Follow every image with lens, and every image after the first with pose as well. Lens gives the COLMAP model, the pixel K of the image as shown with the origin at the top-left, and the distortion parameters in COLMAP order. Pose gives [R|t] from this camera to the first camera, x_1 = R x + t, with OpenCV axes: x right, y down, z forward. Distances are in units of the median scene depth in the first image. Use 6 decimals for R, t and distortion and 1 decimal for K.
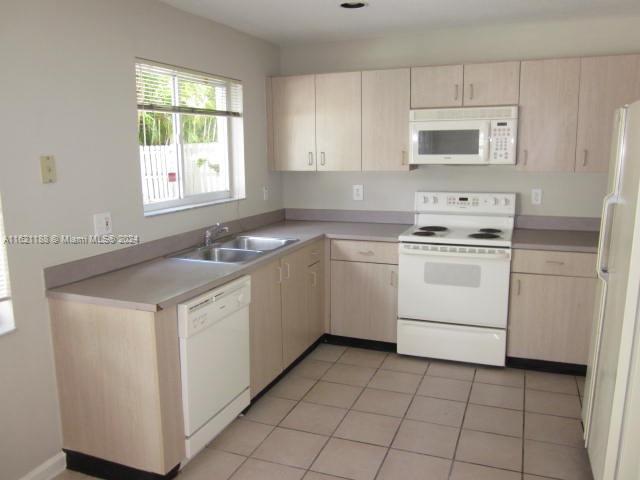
lens RADIAL K [[530.8, 0, 319.3], [0, 530.8, 241.7], [0, 0, 1]] dist [-0.030660, -0.005652]
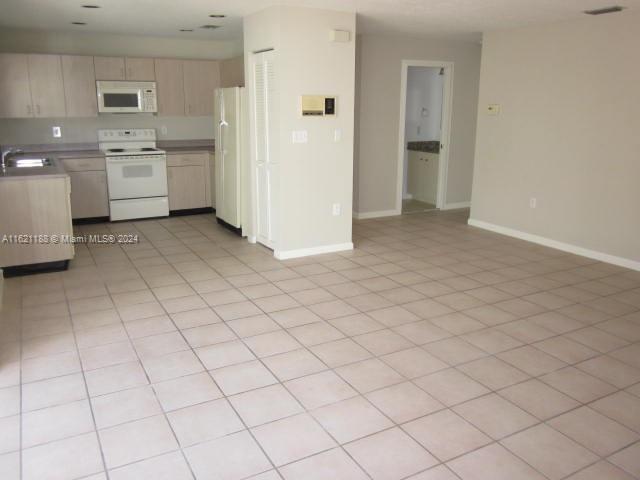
lens RADIAL K [[530.8, 0, 318.4], [0, 530.8, 244.1], [0, 0, 1]] dist [-0.030660, -0.005652]
pose [[0.647481, -0.177420, 0.741141, -0.746893], [0.114182, 0.984130, 0.135835, 0.129025], [-0.753479, -0.003326, 0.657464, -0.701283]]
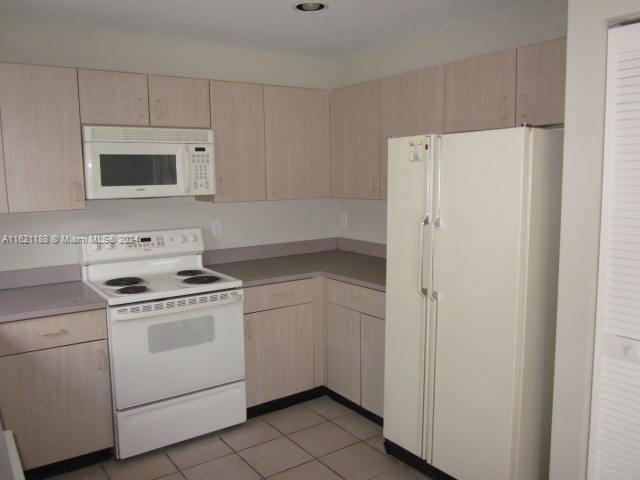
lens RADIAL K [[530.8, 0, 322.9], [0, 530.8, 244.3], [0, 0, 1]] dist [-0.030660, -0.005652]
pose [[0.555778, -0.106426, 0.824490, -0.266177], [0.150120, 0.988316, 0.026379, -0.058397], [-0.817664, 0.109111, 0.565261, 0.343922]]
